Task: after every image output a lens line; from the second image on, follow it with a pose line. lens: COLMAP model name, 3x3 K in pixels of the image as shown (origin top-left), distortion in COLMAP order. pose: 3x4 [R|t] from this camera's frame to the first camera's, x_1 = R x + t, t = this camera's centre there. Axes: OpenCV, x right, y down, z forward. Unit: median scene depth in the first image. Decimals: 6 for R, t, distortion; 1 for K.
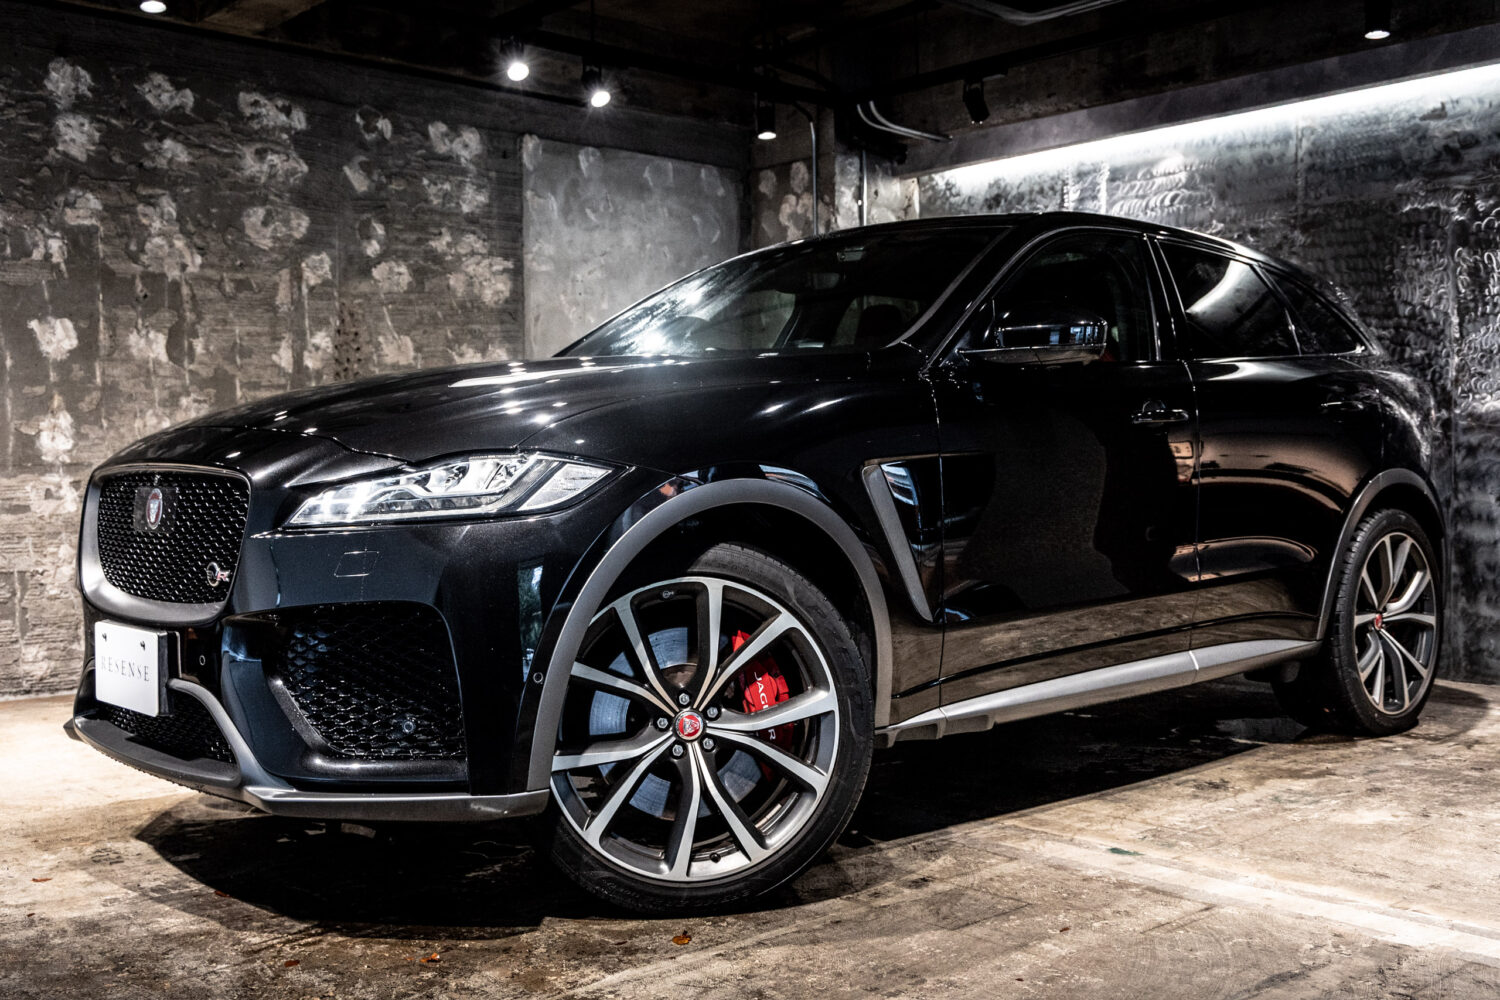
lens RADIAL K [[1524.1, 0, 751.9], [0, 1524.1, 496.3], [0, 0, 1]] dist [0.020900, -0.022419]
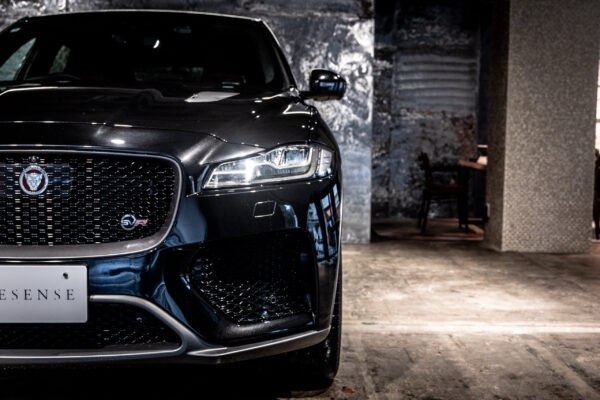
lens RADIAL K [[846.9, 0, 298.2], [0, 846.9, 200.8], [0, 0, 1]] dist [0.008522, 0.062521]
pose [[0.658820, -0.042369, 0.751107, -0.396390], [-0.002322, 0.998294, 0.058349, -0.009344], [-0.752297, -0.040186, 0.657597, 0.144114]]
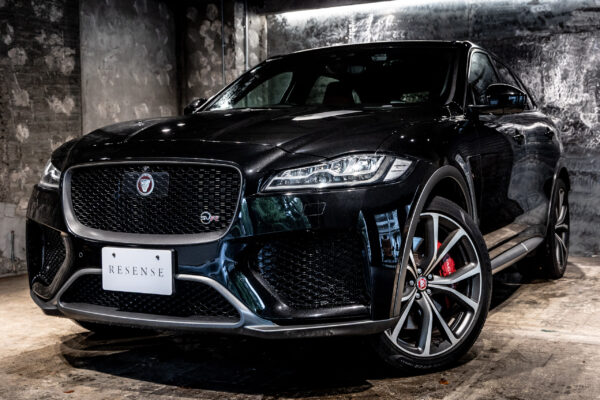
lens RADIAL K [[800.5, 0, 302.4], [0, 800.5, 199.7], [0, 0, 1]] dist [0.008640, 0.000989]
pose [[0.937971, -0.022962, 0.345953, -0.265422], [0.014225, 0.999513, 0.027775, 0.001077], [-0.346422, -0.021131, 0.937841, 0.012375]]
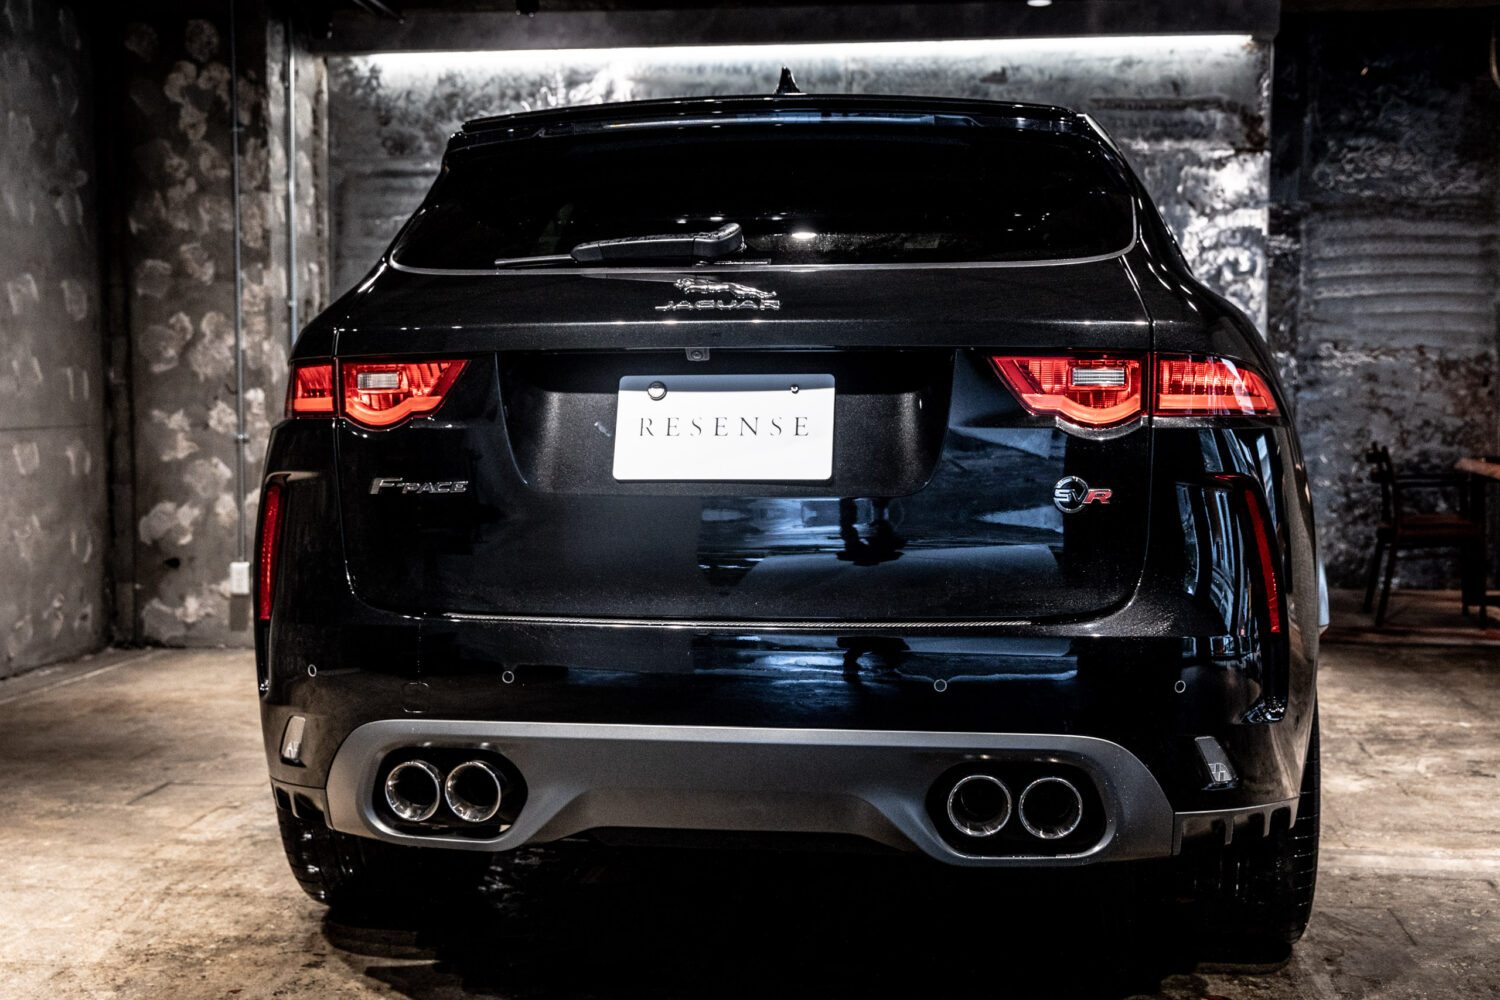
lens RADIAL K [[1879.8, 0, 747.6], [0, 1879.8, 501.8], [0, 0, 1]] dist [0.018244, -0.014037]
pose [[0.767094, -0.034959, 0.640581, -0.440316], [0.007847, 0.998951, 0.045120, -0.029725], [-0.641487, -0.029585, 0.766564, 0.150216]]
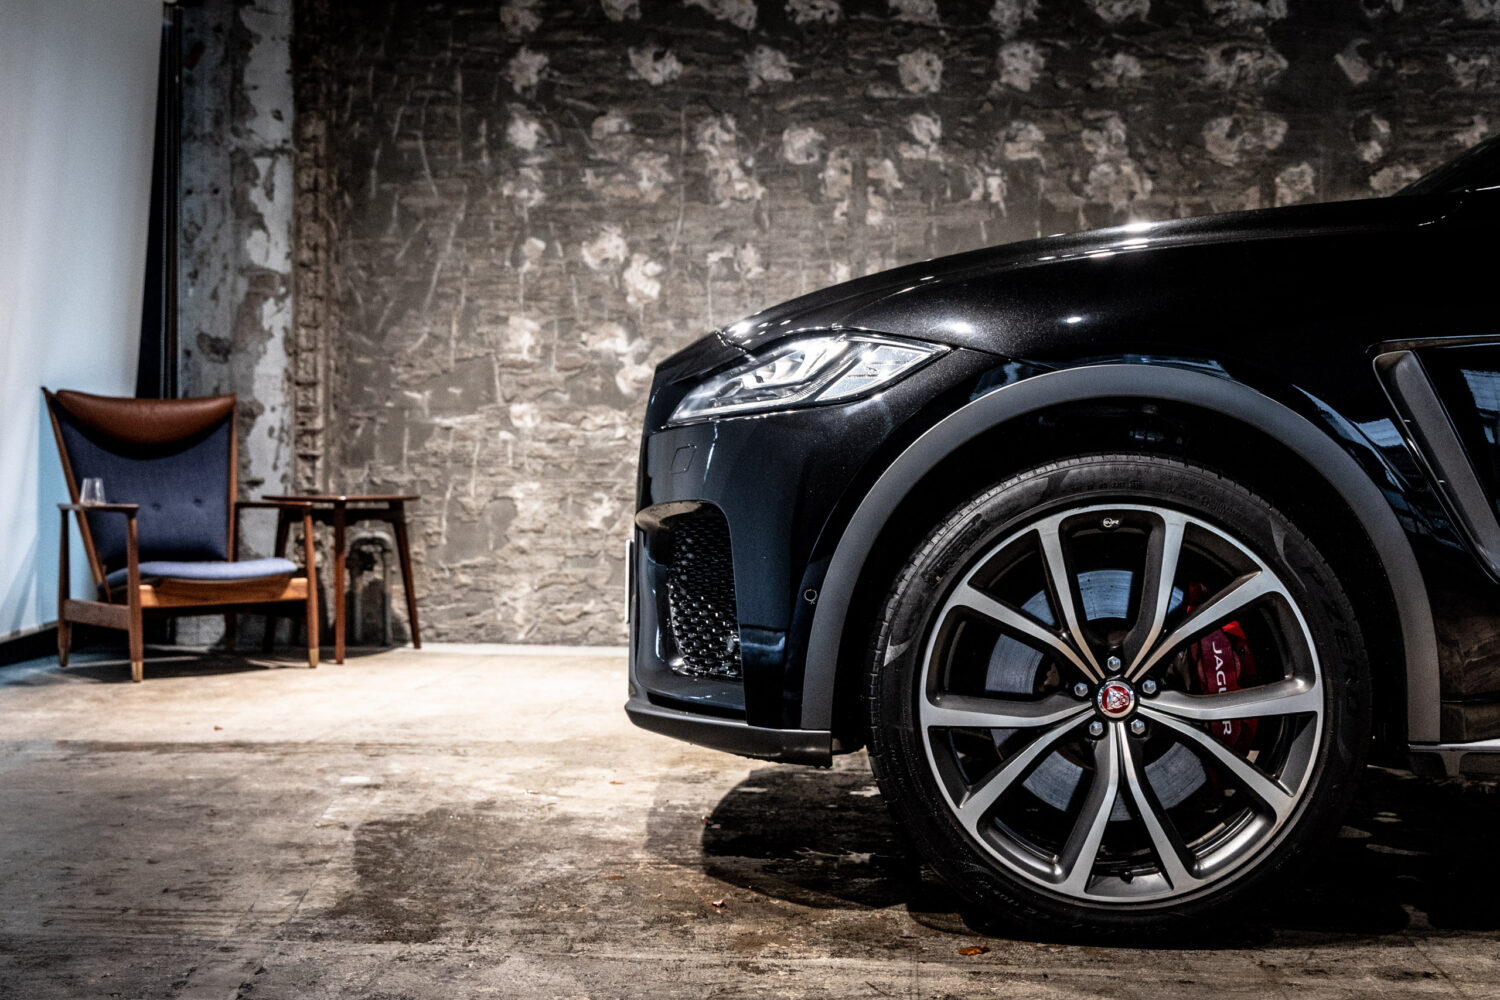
lens RADIAL K [[1744.4, 0, 732.4], [0, 1744.4, 502.2], [0, 0, 1]] dist [0.013363, 0.001272]
pose [[0.684463, 0.031185, -0.728380, 0.208245], [-0.031984, 0.999407, 0.012732, 0.022879], [0.728346, 0.014582, 0.685055, 0.128778]]
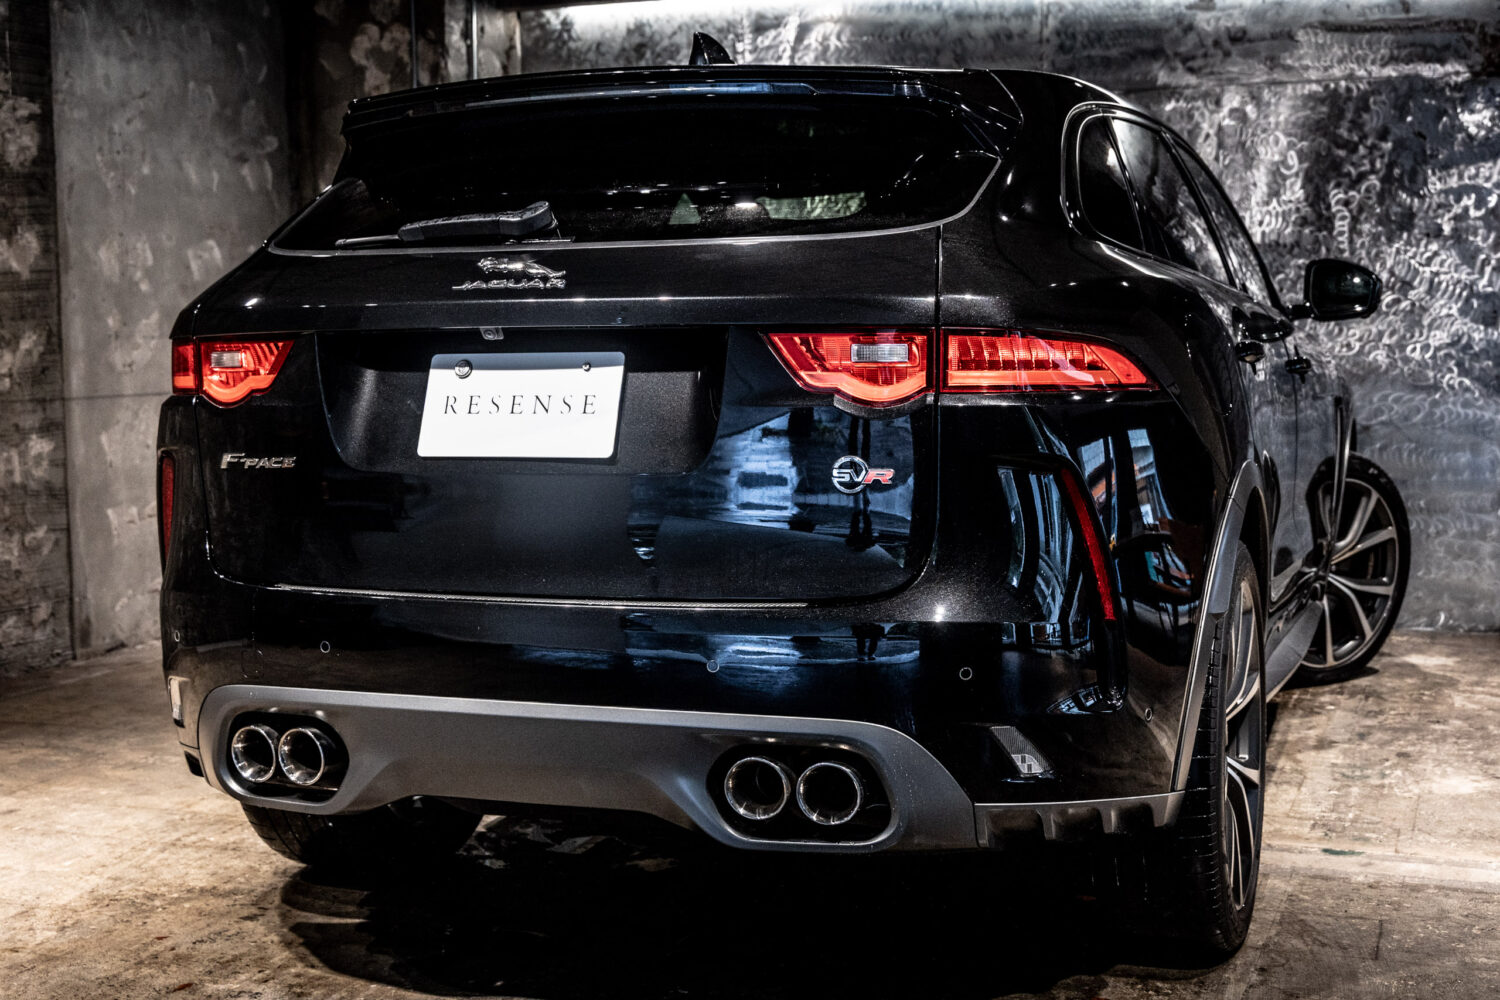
lens RADIAL K [[2017.2, 0, 746.5], [0, 2017.2, 493.0], [0, 0, 1]] dist [0.027328, -0.042930]
pose [[0.886054, -0.040061, 0.461848, -0.338654], [0.013134, 0.998028, 0.061373, -0.035055], [-0.463396, -0.048314, 0.884833, 0.046102]]
